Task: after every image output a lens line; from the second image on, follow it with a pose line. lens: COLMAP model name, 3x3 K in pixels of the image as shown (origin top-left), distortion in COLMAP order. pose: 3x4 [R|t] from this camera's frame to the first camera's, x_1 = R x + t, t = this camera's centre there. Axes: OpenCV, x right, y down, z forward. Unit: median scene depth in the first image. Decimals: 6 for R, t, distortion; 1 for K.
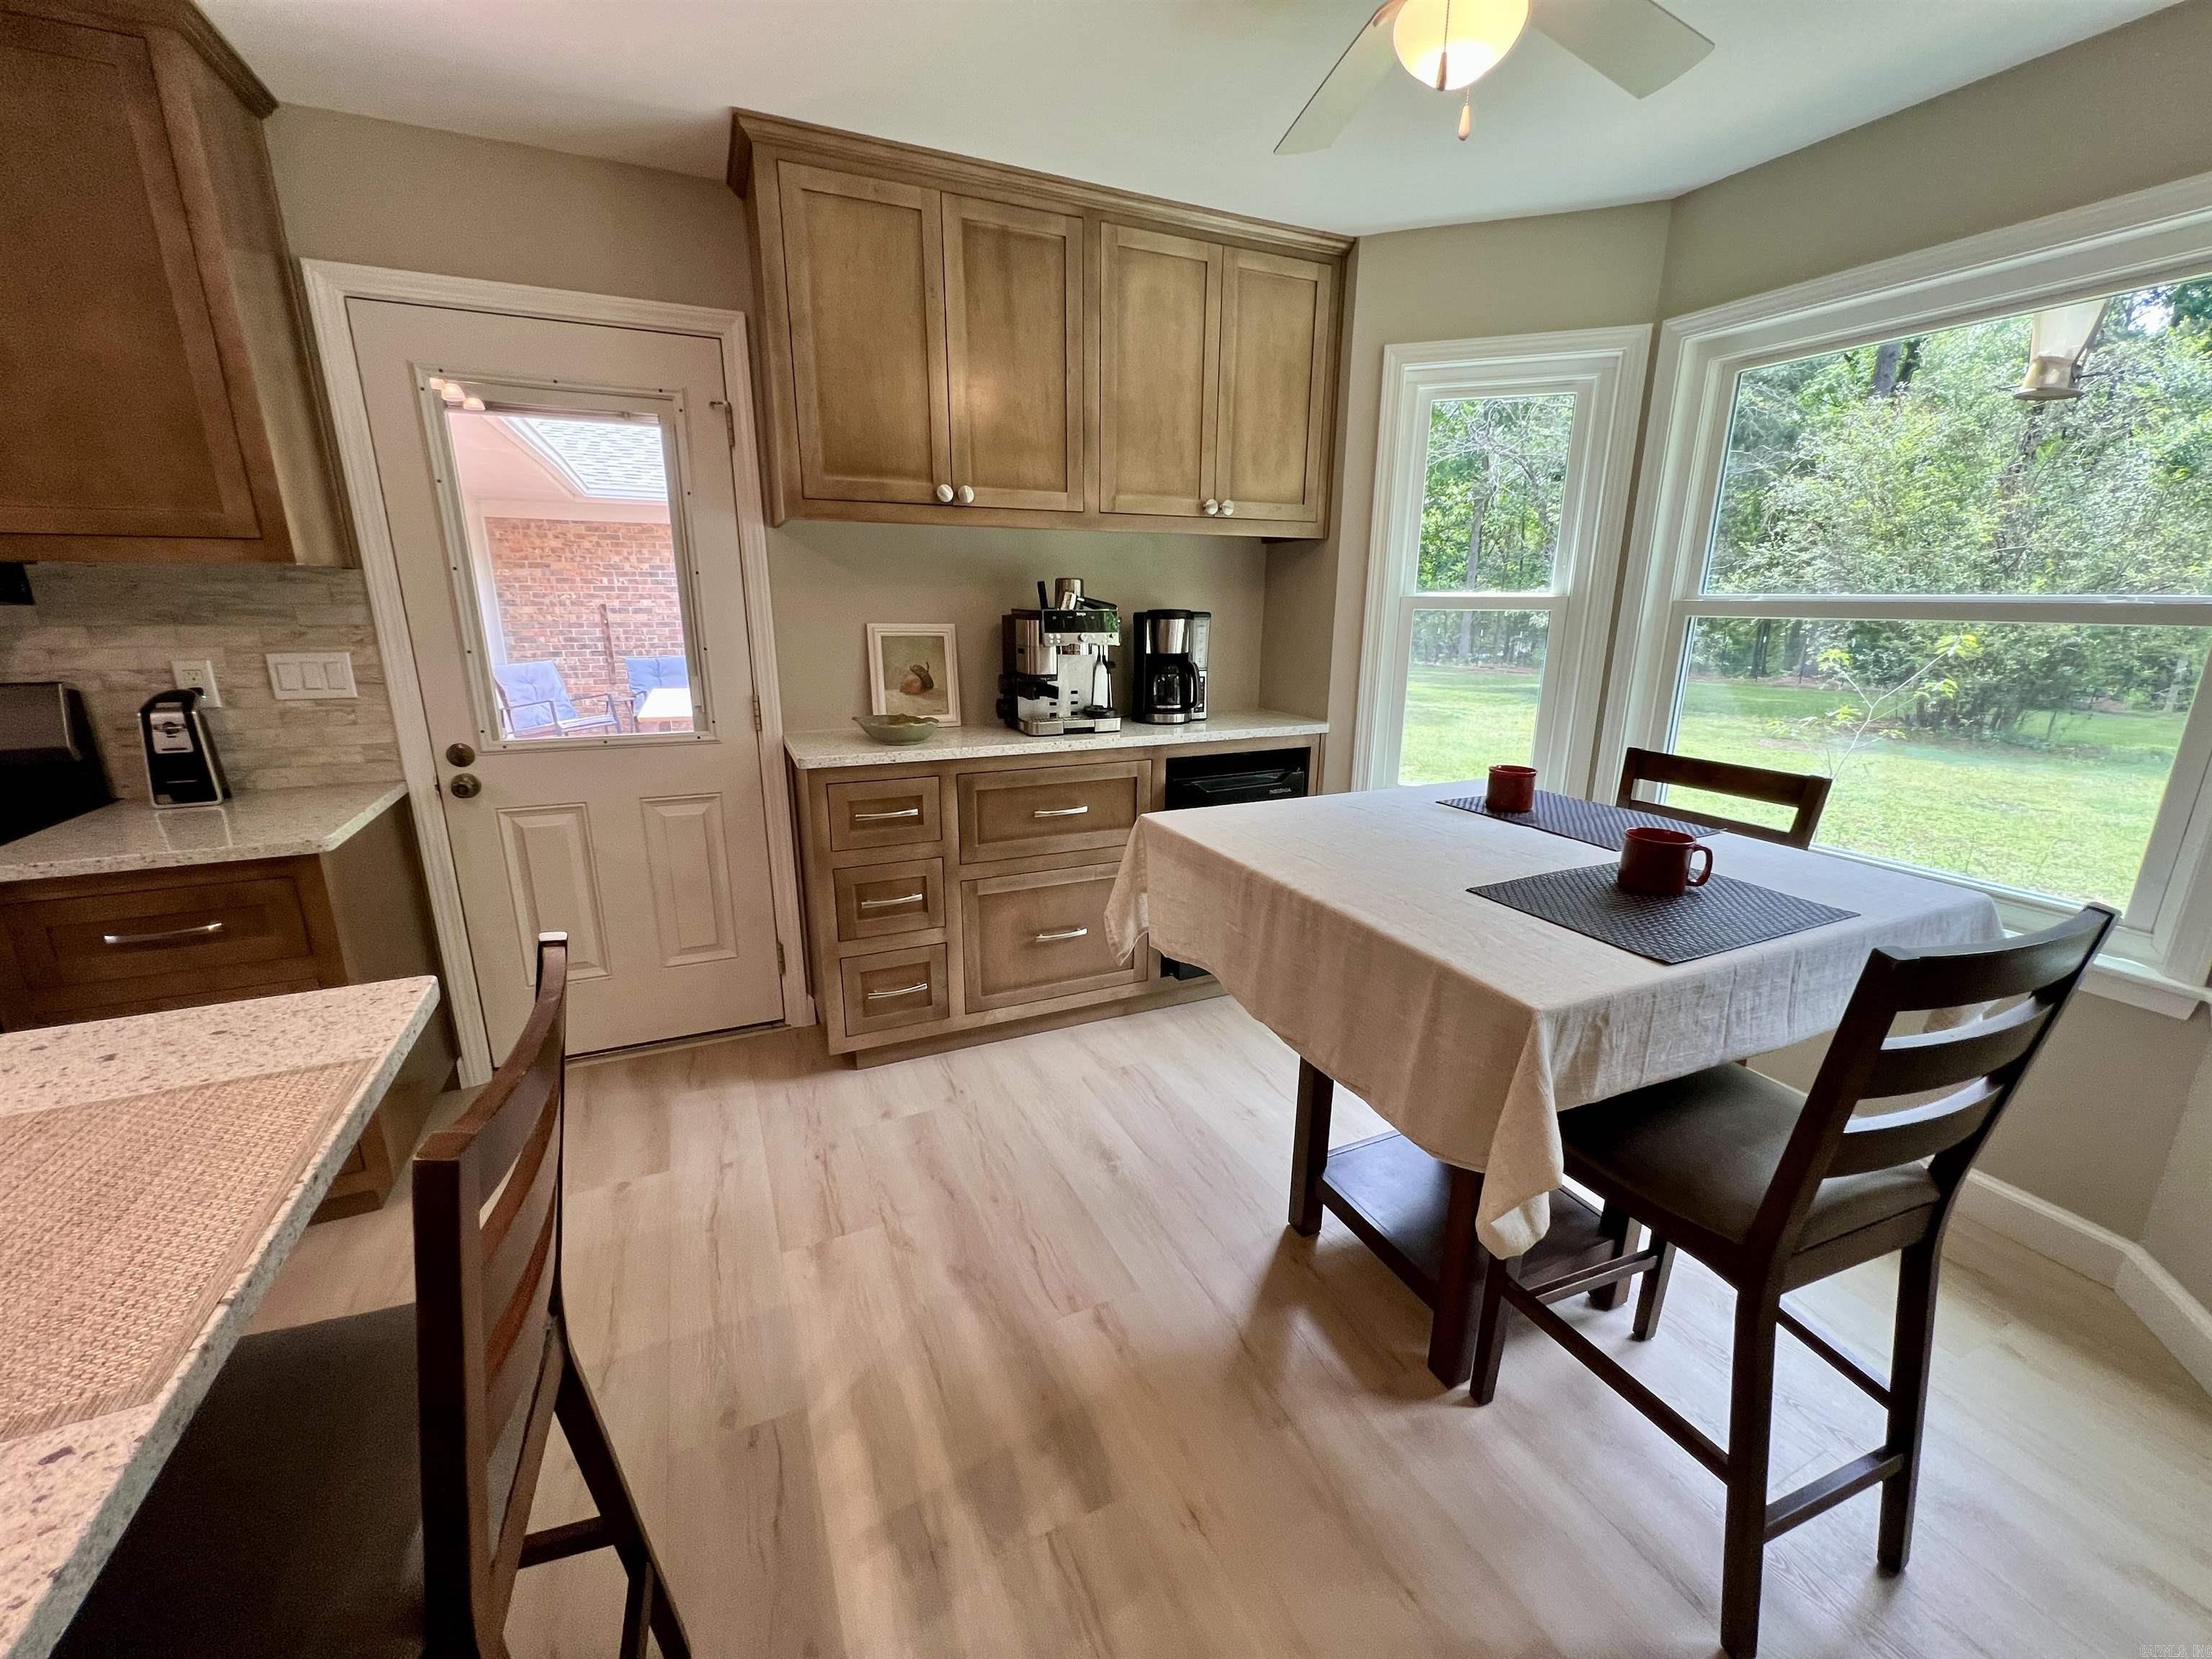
lens RADIAL K [[891.8, 0, 1112.9], [0, 891.8, 833.2], [0, 0, 1]] dist [0.000606, 0.000048]
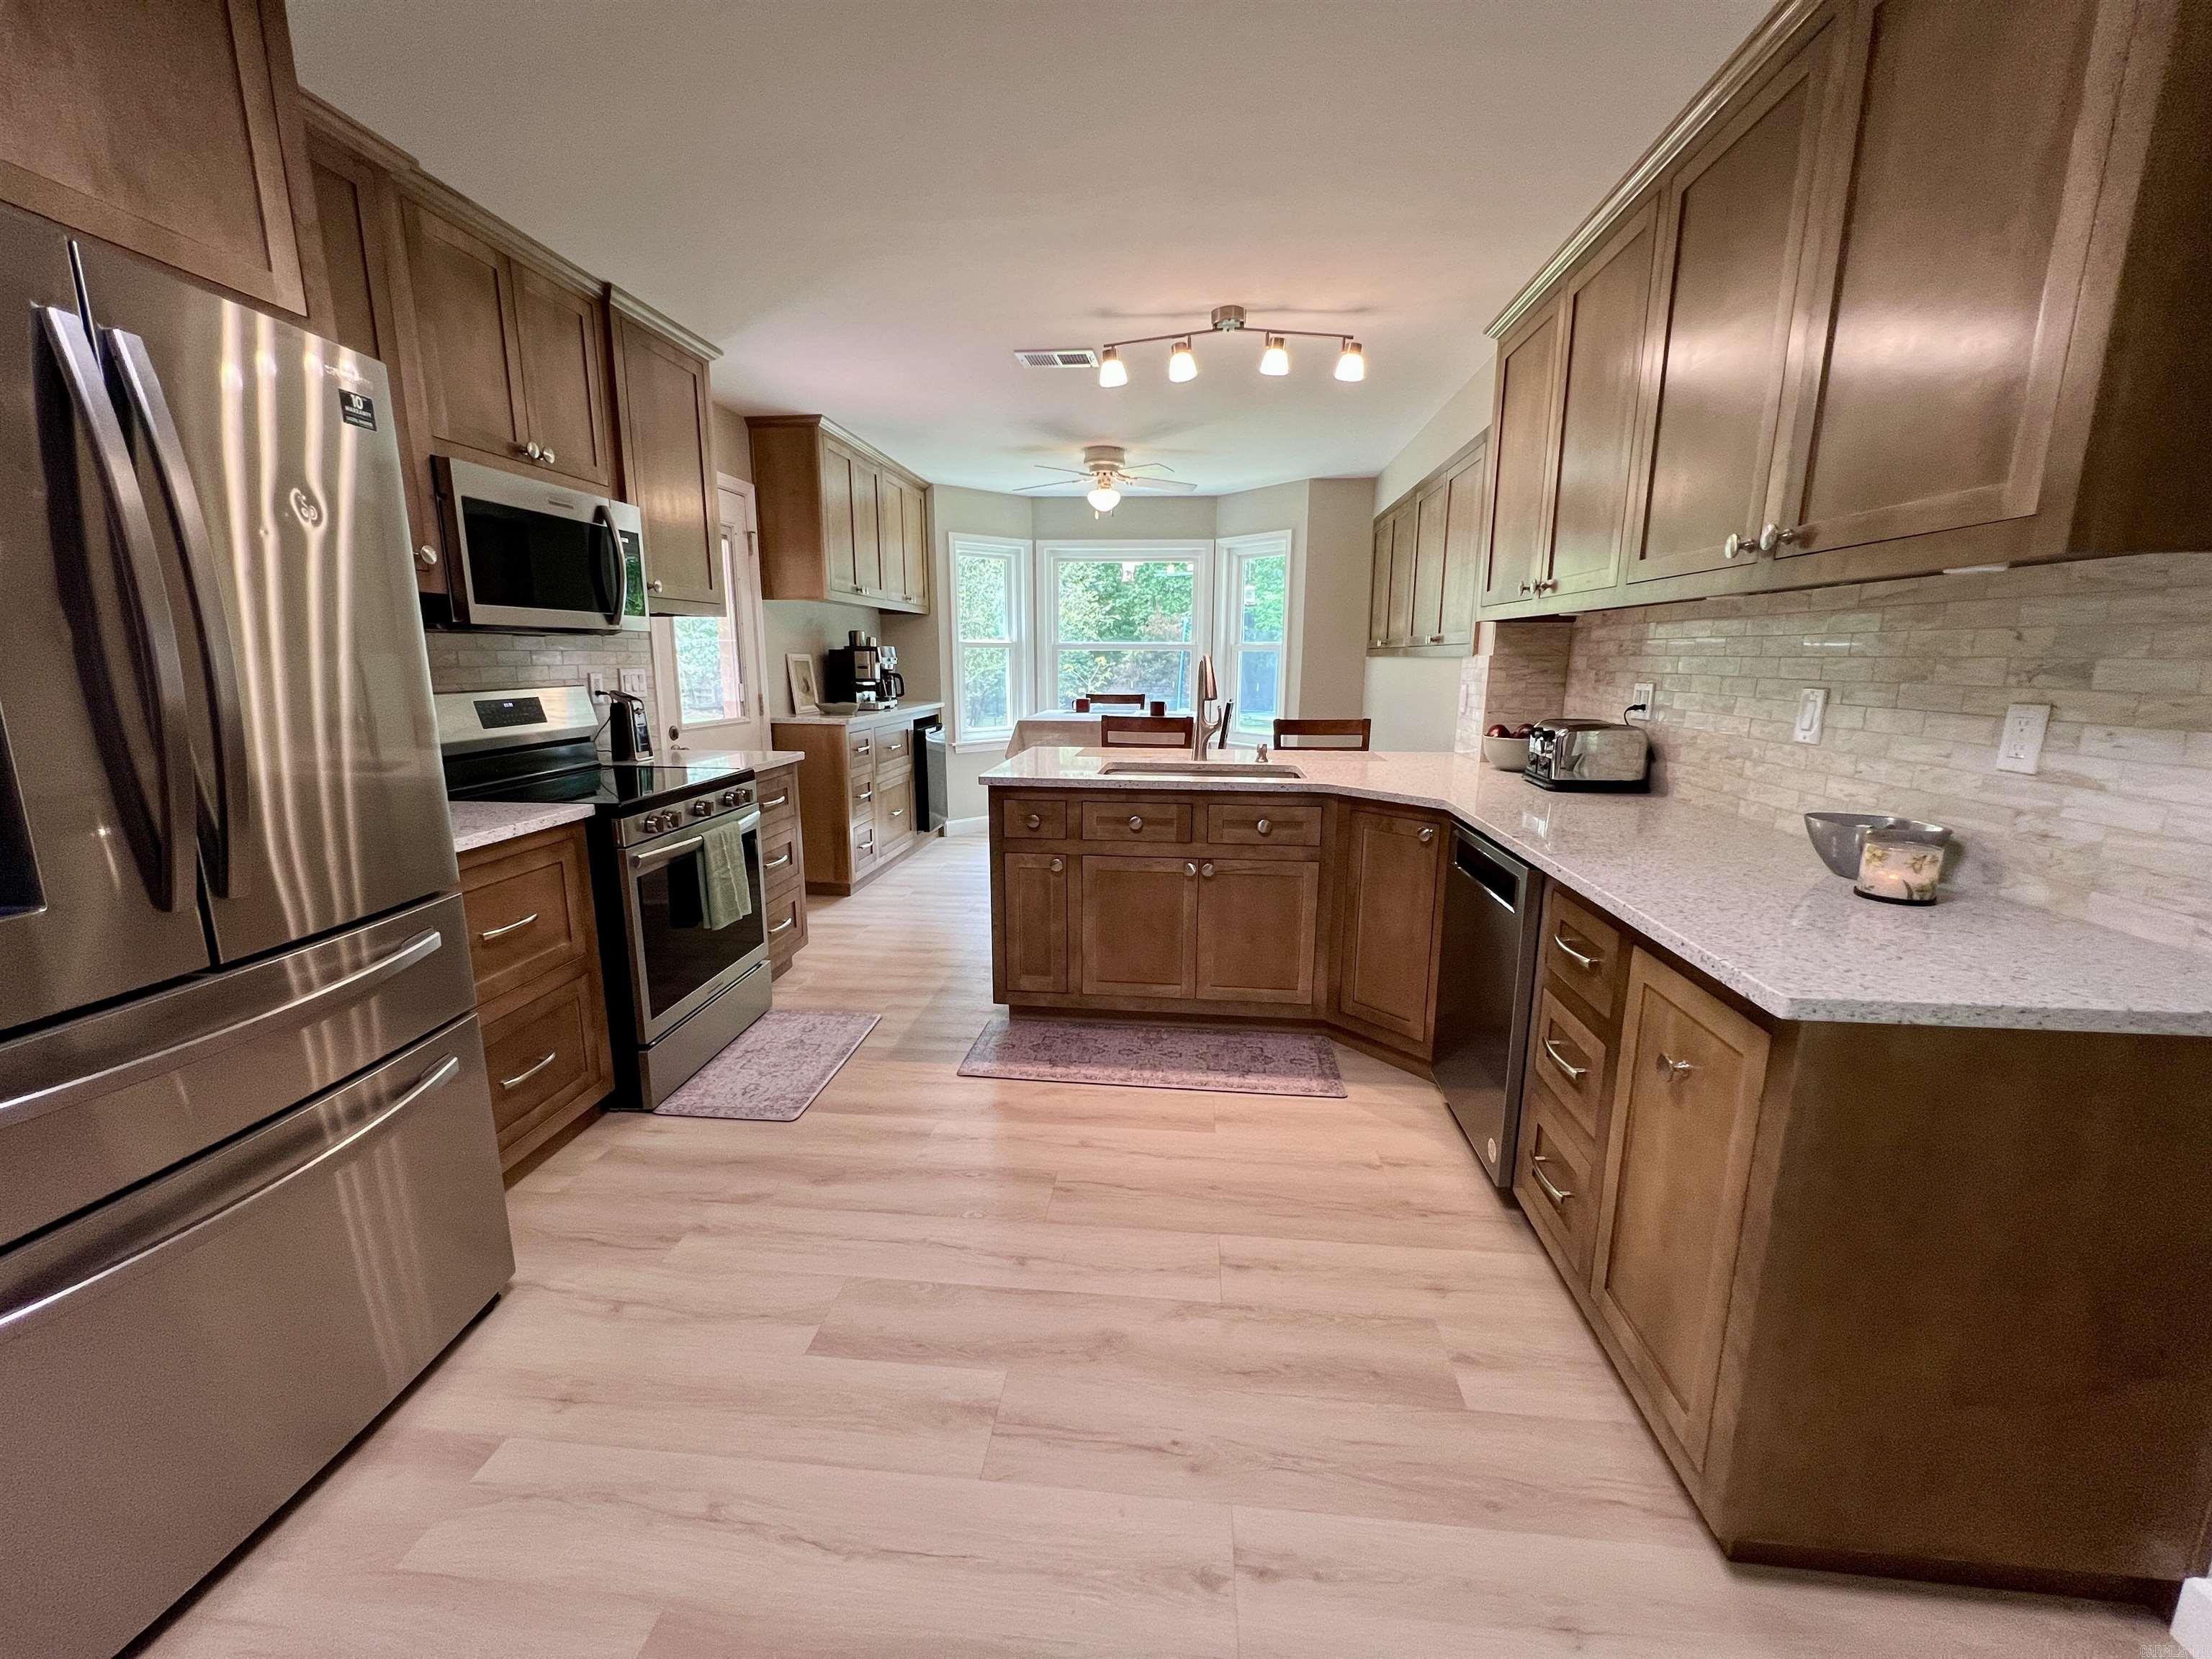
lens RADIAL K [[886.3, 0, 1106.0], [0, 886.3, 833.4], [0, 0, 1]] dist [0.000659, -0.000195]
pose [[0.509881, -0.172696, 0.842732, -1.775252], [0.220914, 0.973075, 0.065746, 0.161009], [-0.831395, 0.152648, 0.534304, -0.487709]]
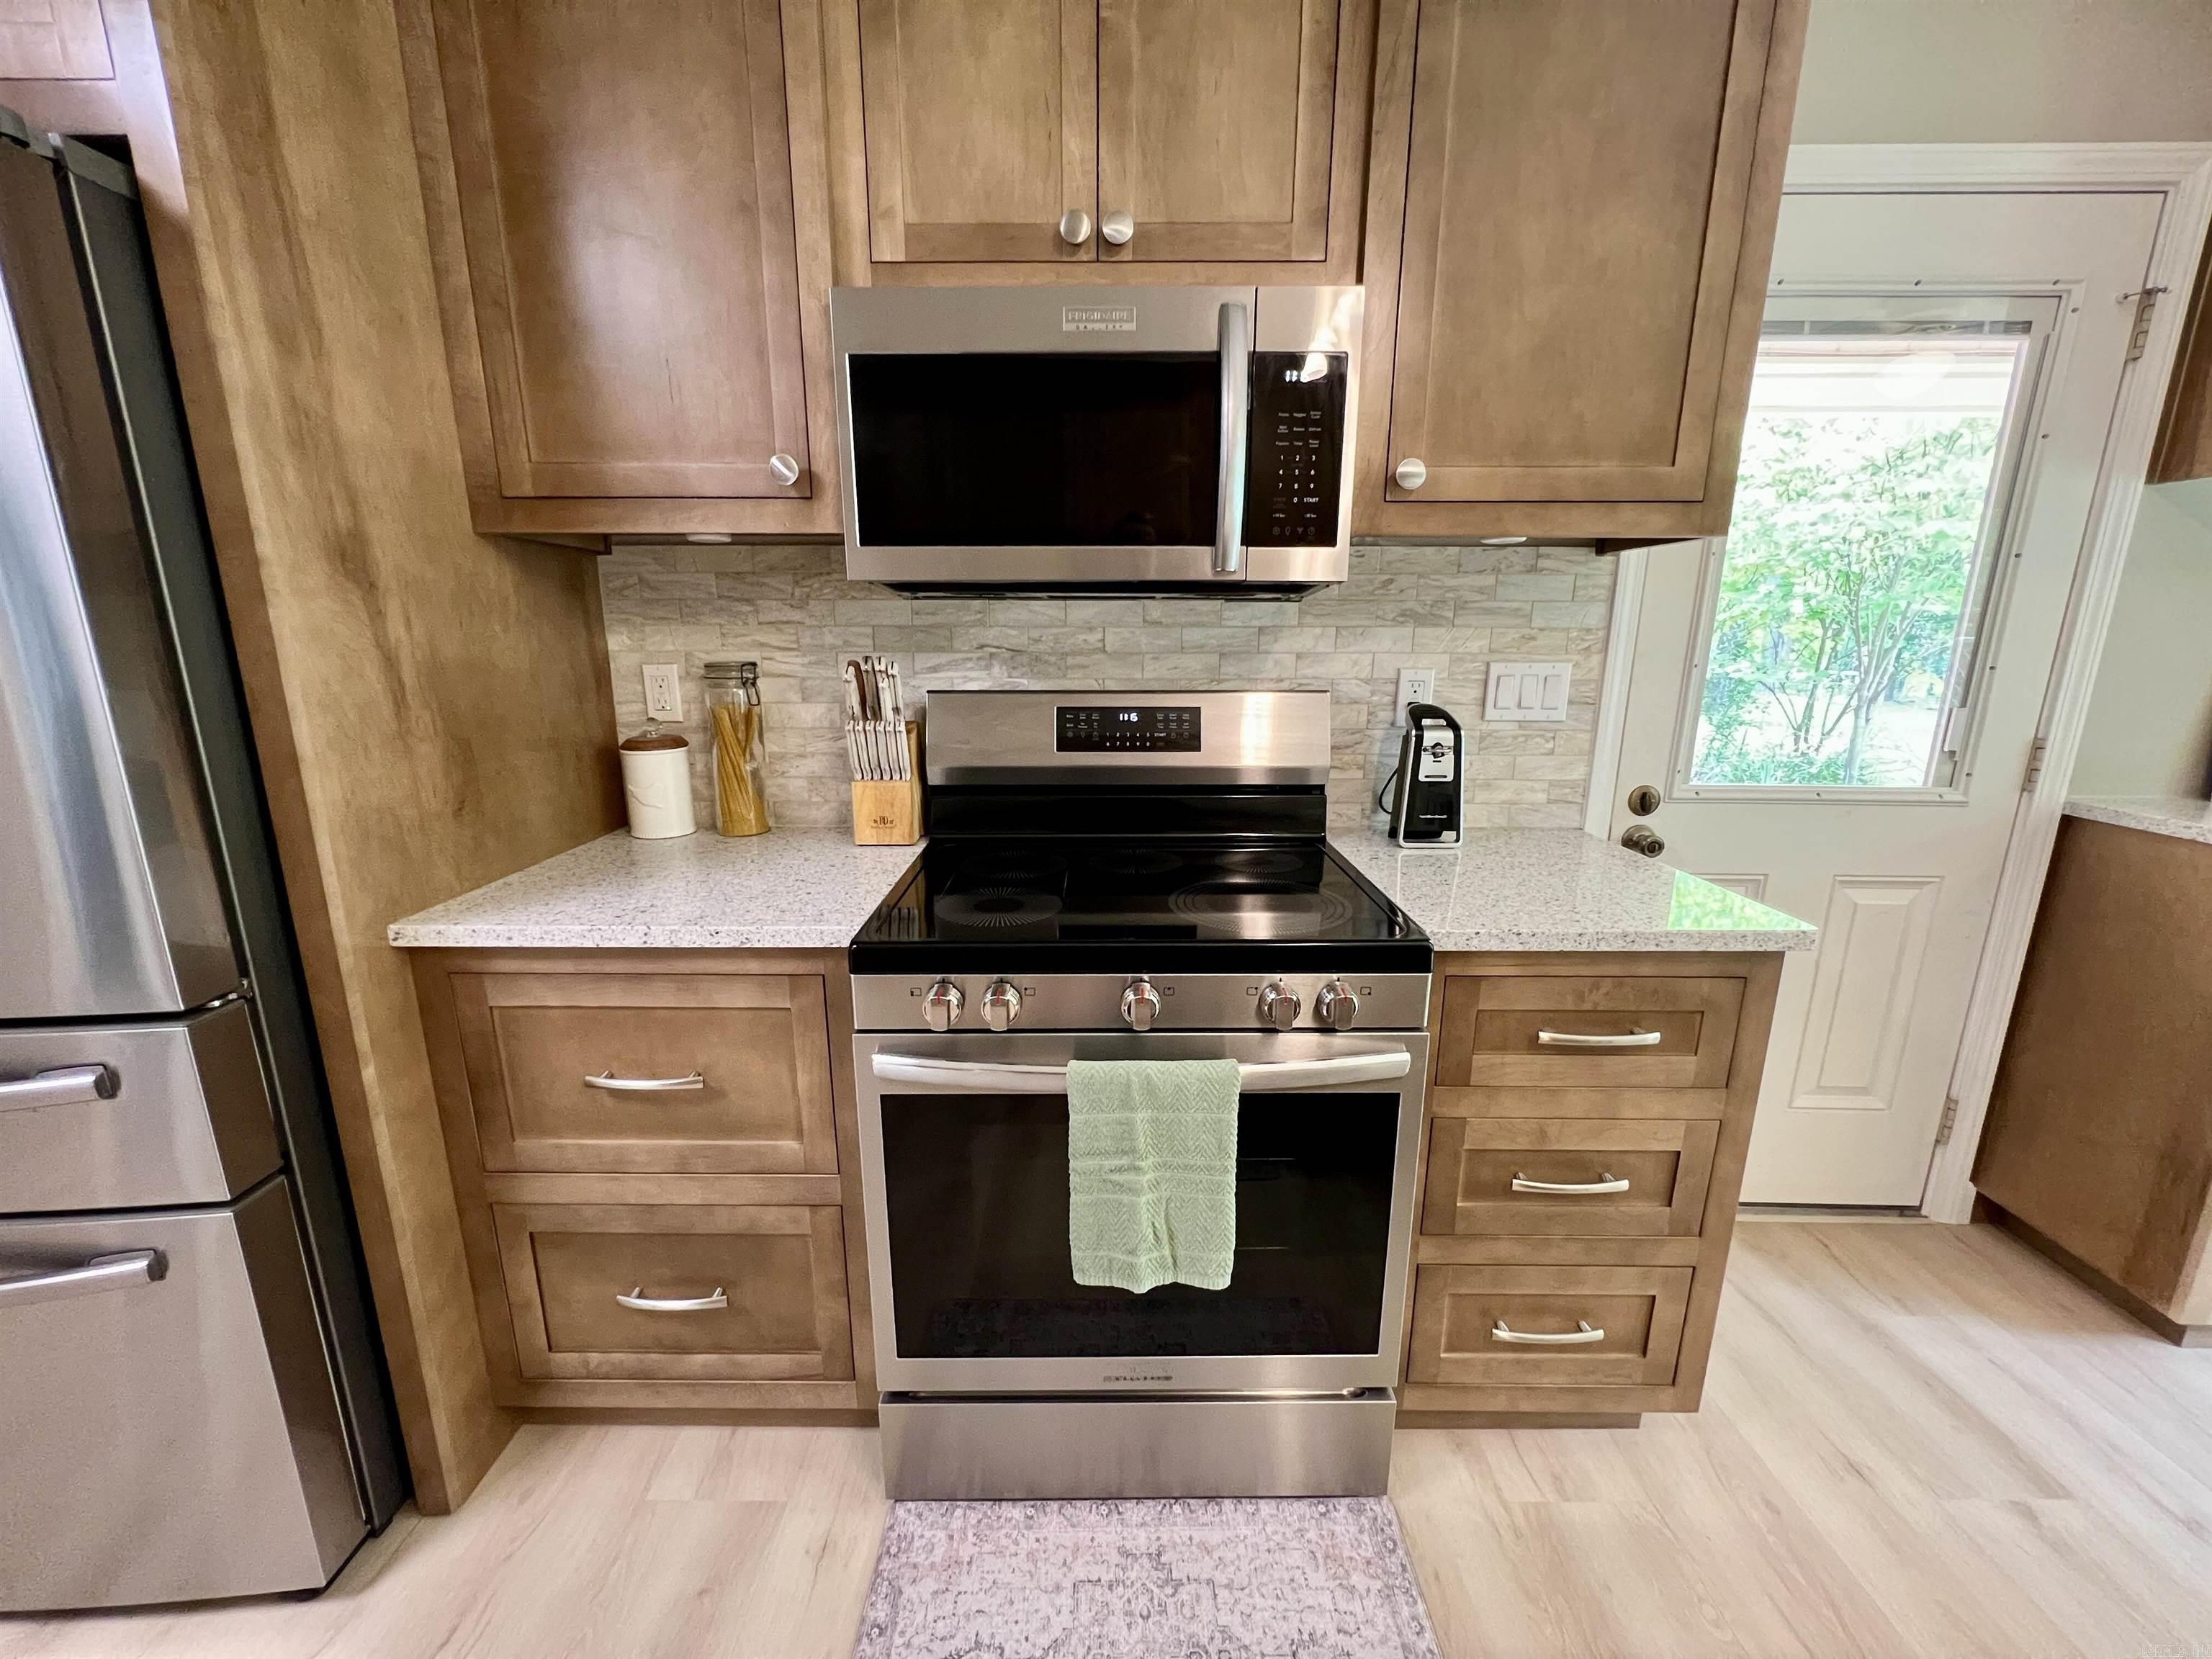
lens RADIAL K [[886.3, 0, 1106.0], [0, 886.3, 833.4], [0, 0, 1]] dist [0.000659, -0.000195]
pose [[0.903417, 0.095131, -0.418077, -0.859147], [-0.109914, 0.993876, -0.011361, -0.000692], [0.414436, 0.056216, 0.908341, 0.129317]]
